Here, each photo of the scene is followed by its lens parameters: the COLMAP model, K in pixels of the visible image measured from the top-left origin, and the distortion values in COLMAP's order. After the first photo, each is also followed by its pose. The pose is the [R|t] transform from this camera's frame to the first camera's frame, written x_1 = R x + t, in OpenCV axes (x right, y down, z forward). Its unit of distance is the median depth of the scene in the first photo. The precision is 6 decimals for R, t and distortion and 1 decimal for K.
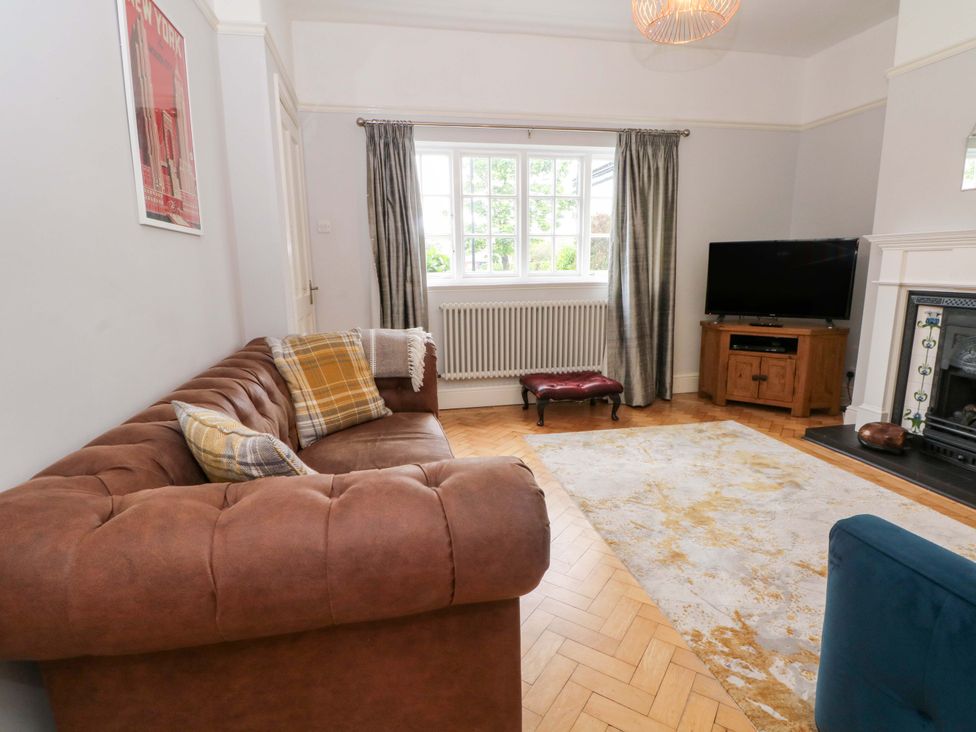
lens RADIAL K [[509.2, 0, 484.1], [0, 509.2, 365.9], [0, 0, 1]] dist [0.001662, -0.014312]
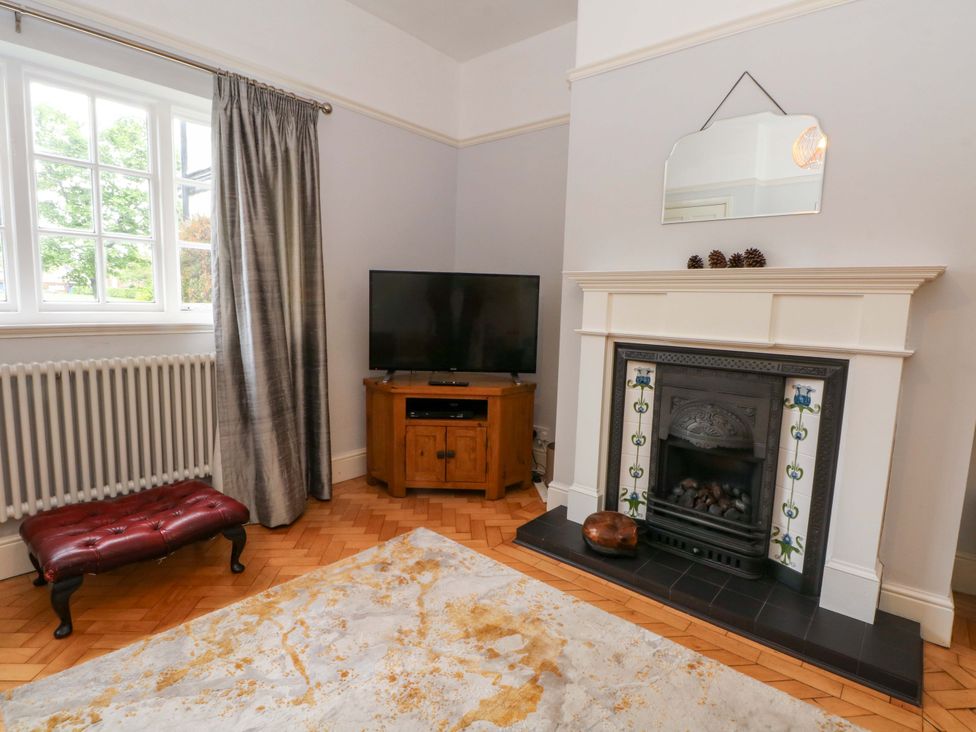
lens RADIAL K [[509.2, 0, 484.1], [0, 509.2, 365.9], [0, 0, 1]] dist [0.001662, -0.014312]
pose [[0.784285, -0.041153, 0.619034, 0.136136], [0.080041, 0.996170, -0.035184, -0.078246], [-0.615216, 0.077143, 0.784575, 0.389613]]
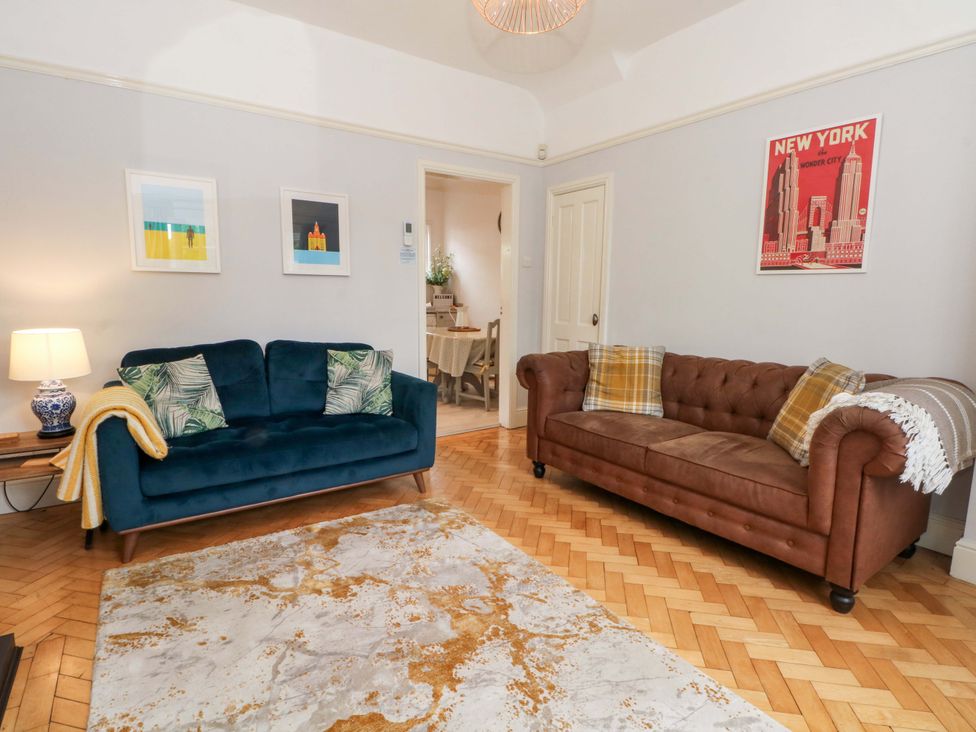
lens RADIAL K [[509.2, 0, 484.1], [0, 509.2, 365.9], [0, 0, 1]] dist [0.001662, -0.014312]
pose [[-0.917237, 0.062315, -0.393436, 0.426135], [-0.073673, 0.944110, 0.321293, -0.201340], [0.391469, 0.323687, -0.861382, 0.962947]]
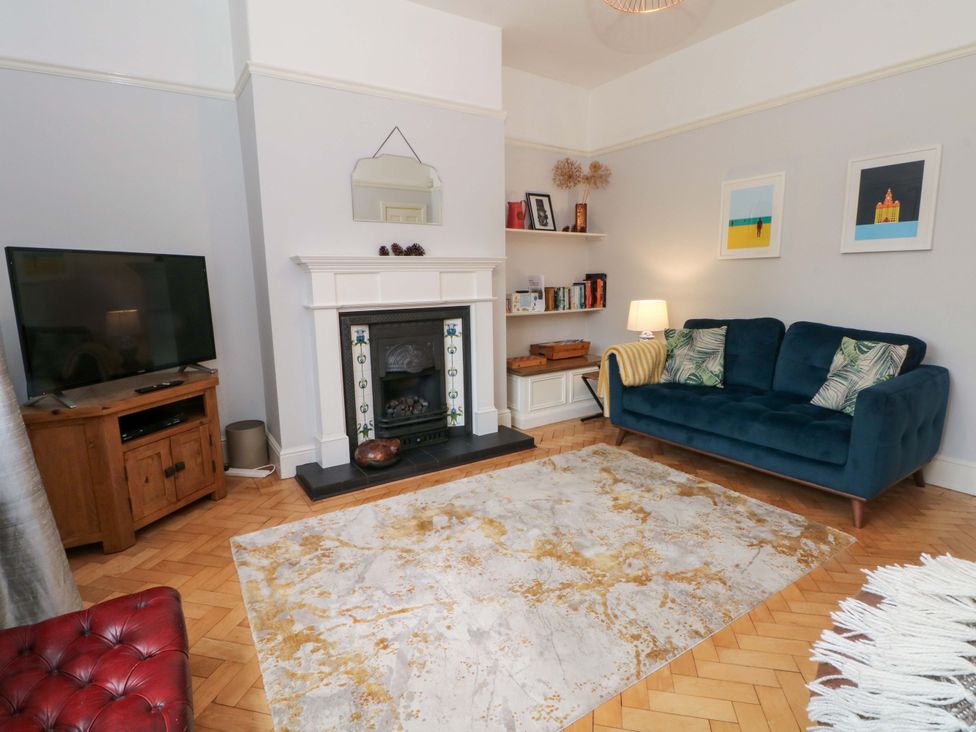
lens RADIAL K [[509.2, 0, 484.1], [0, 509.2, 365.9], [0, 0, 1]] dist [0.001662, -0.014312]
pose [[-0.375739, -0.131494, 0.917349, -0.168742], [0.201274, 0.954674, 0.219285, -0.166517], [-0.904604, 0.267033, -0.332242, 0.867307]]
